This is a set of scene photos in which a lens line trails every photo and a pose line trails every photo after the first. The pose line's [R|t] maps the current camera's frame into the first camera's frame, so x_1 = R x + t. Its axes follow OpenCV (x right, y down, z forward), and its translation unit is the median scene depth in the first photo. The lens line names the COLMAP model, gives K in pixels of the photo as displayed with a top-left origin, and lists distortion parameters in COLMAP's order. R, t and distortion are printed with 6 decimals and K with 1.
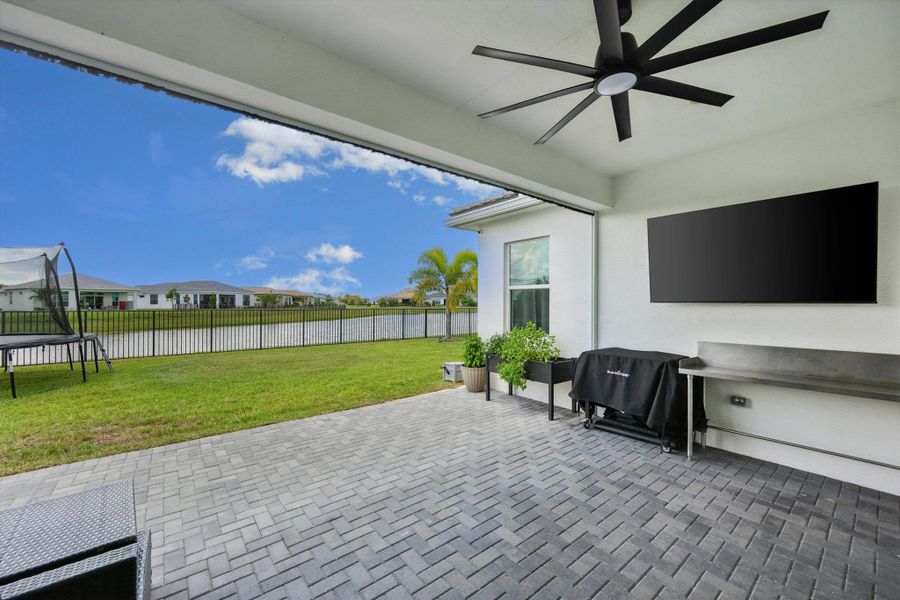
lens RADIAL K [[356.5, 0, 450.6], [0, 356.5, 298.1], [0, 0, 1]] dist [-0.000145, 0.000107]
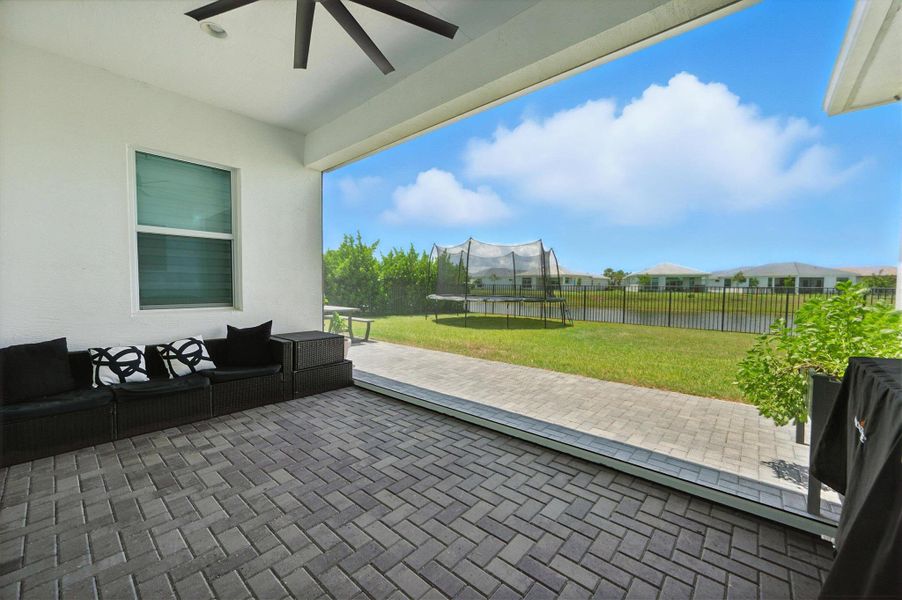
lens RADIAL K [[352.8, 0, 451.4], [0, 352.8, 301.1], [0, 0, 1]] dist [-0.000173, -0.000026]
pose [[0.174439, 0.042194, -0.983764, 0.419417], [0.006300, 0.999013, 0.043965, 0.049579], [0.984648, -0.013867, 0.174001, 0.353267]]
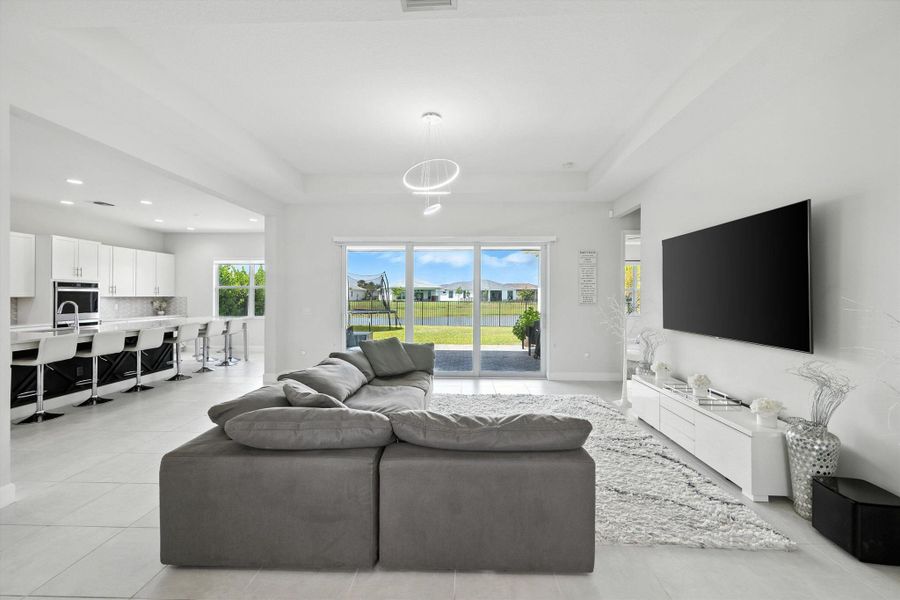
lens RADIAL K [[362.6, 0, 450.1], [0, 362.6, 296.4], [0, 0, 1]] dist [0.003488, -0.000114]
pose [[0.754462, 0.000726, -0.656344, 0.863911], [0.006423, 0.999943, 0.008490, -0.006777], [0.656313, -0.010621, 0.754414, -0.560184]]
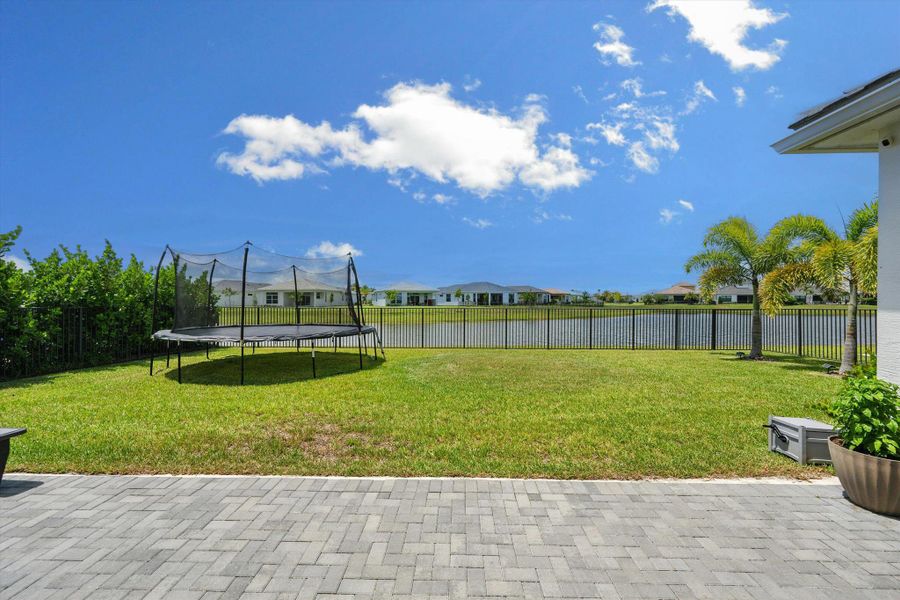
lens RADIAL K [[352.0, 0, 450.4], [0, 352.0, 301.0], [0, 0, 1]] dist [-0.000173, -0.000026]
pose [[0.764716, -0.001137, -0.644366, -0.047676], [0.011561, 0.999862, 0.011956, -0.001104], [0.644263, -0.016593, 0.764624, 0.314658]]
